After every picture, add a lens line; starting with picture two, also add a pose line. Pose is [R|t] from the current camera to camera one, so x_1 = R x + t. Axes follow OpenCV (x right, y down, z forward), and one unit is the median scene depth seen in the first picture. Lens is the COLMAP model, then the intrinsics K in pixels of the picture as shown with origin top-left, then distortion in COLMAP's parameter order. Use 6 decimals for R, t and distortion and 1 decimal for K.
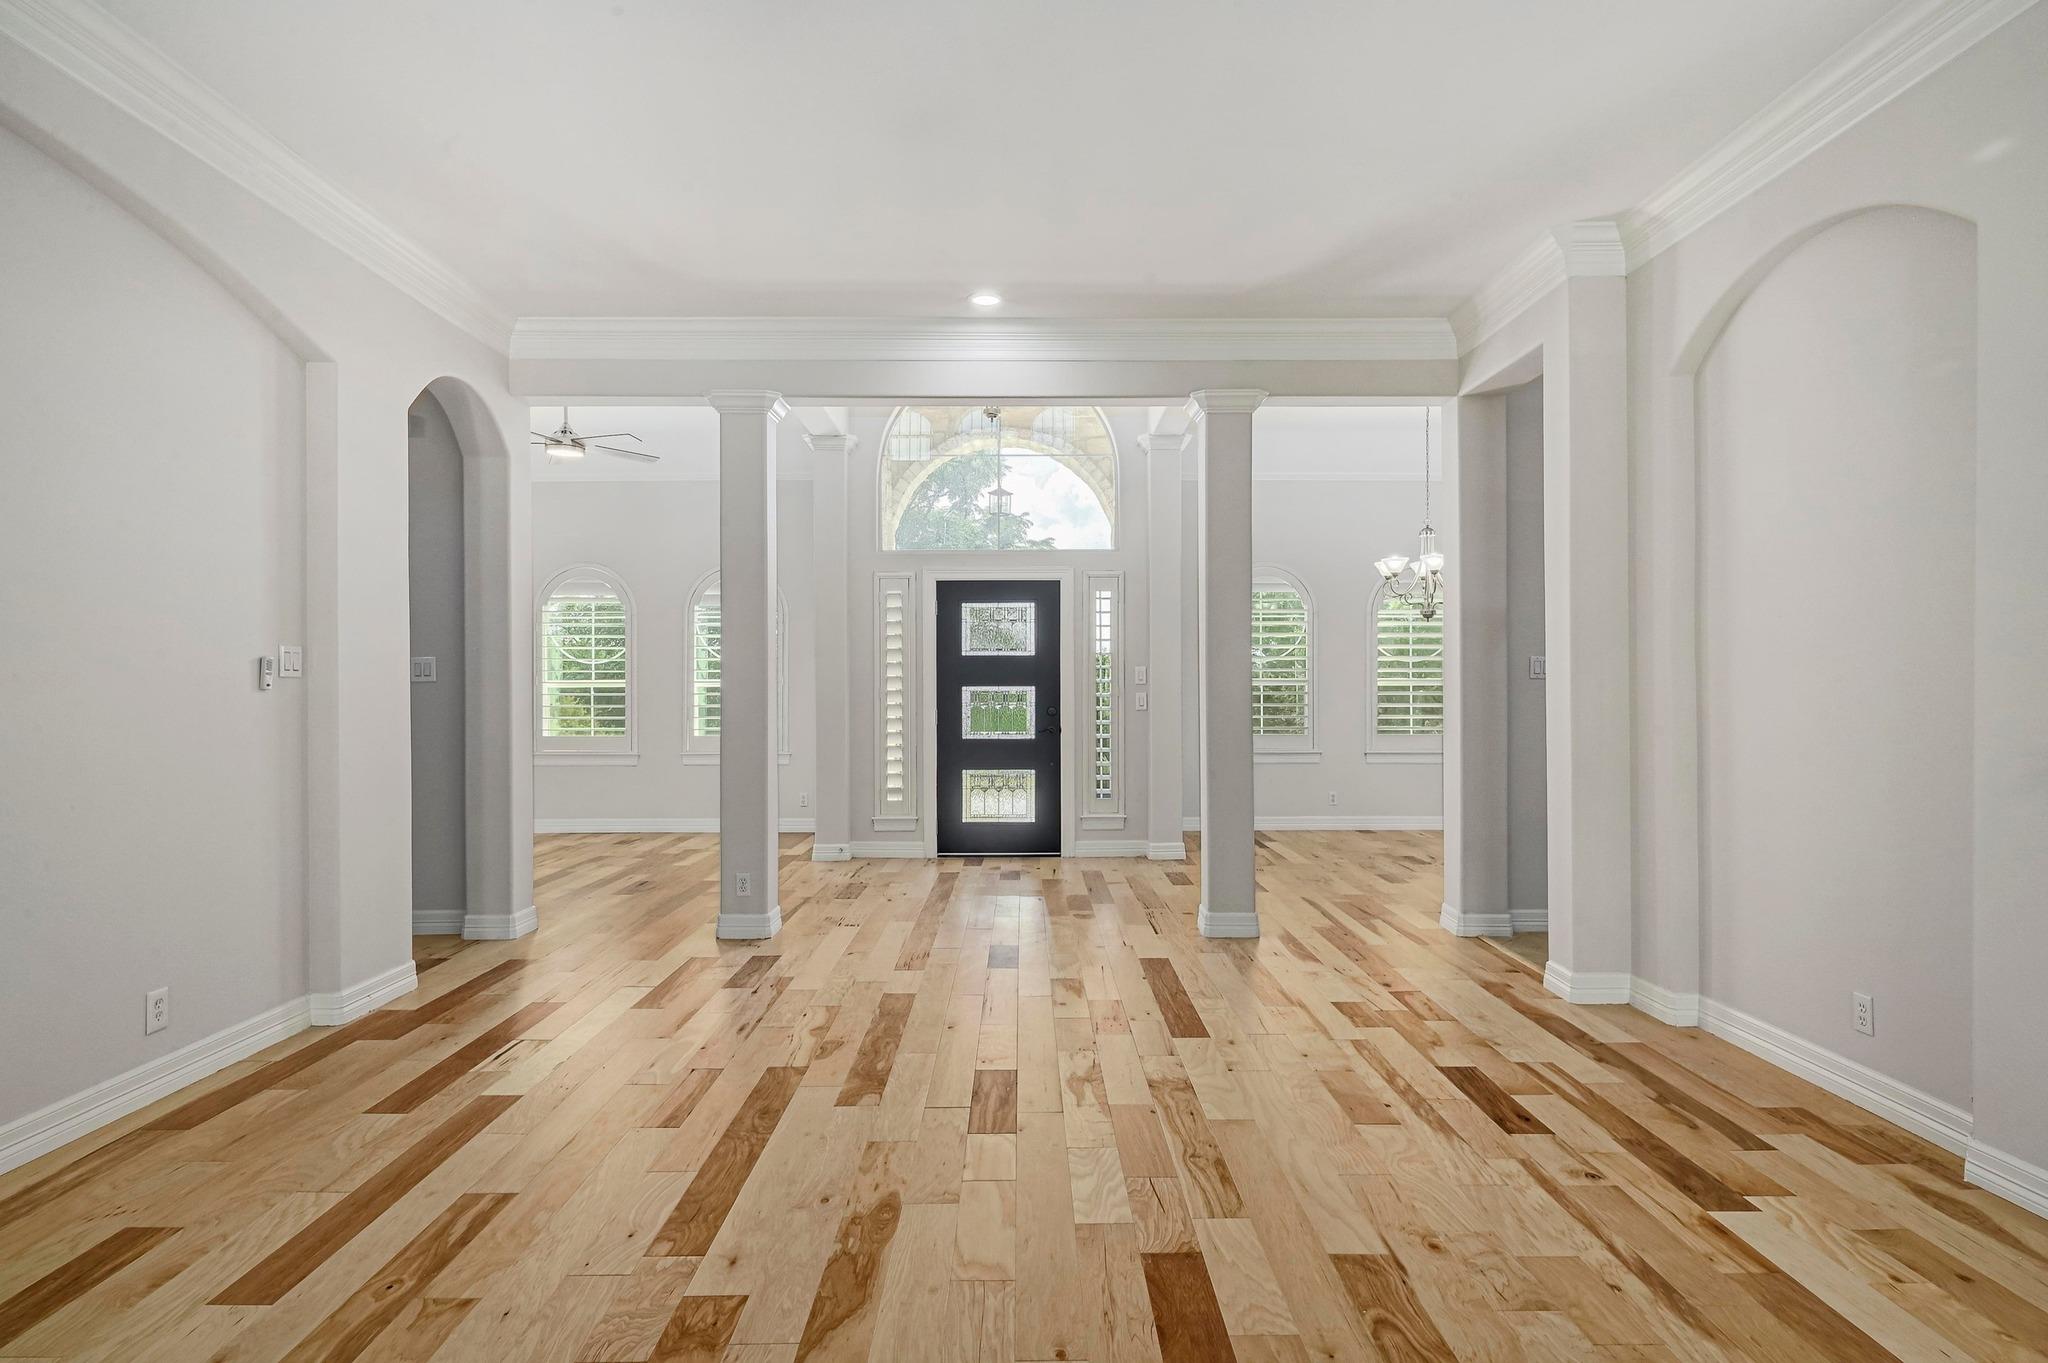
lens RADIAL K [[1120.7, 0, 1024.4], [0, 1120.7, 683.7], [0, 0, 1]] dist [0.000367, 0.000019]
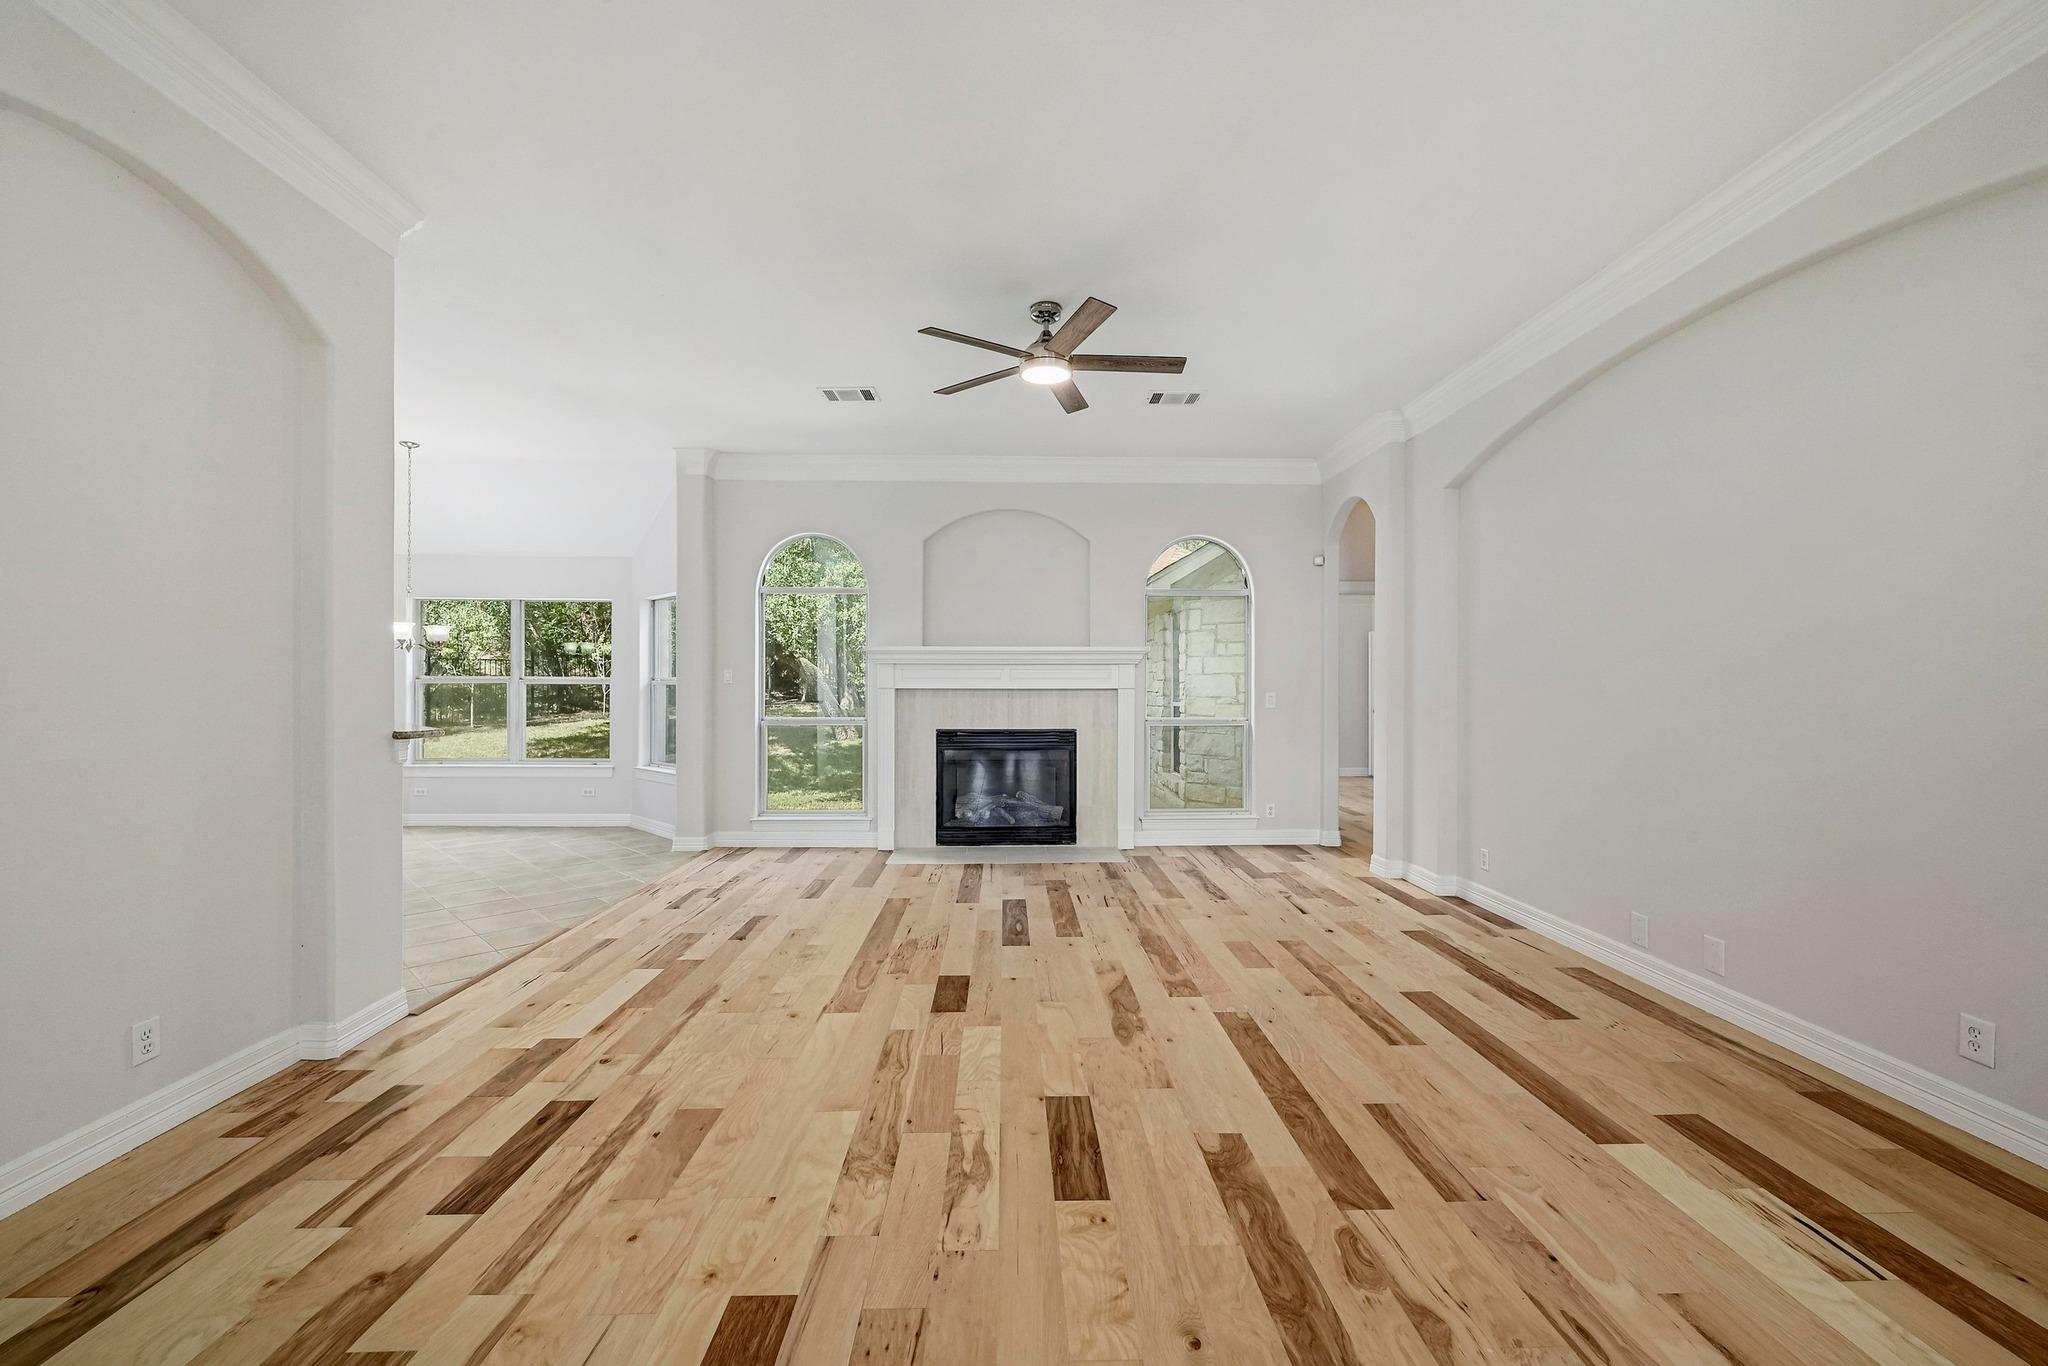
lens RADIAL K [[872.8, 0, 1025.2], [0, 872.8, 683.5], [0, 0, 1]] dist [0.001209, 0.000089]
pose [[-0.999805, 0.001115, -0.019730, 0.027988], [0.001218, 0.999986, -0.005235, 0.000314], [0.019724, -0.005258, -0.999792, 1.807340]]
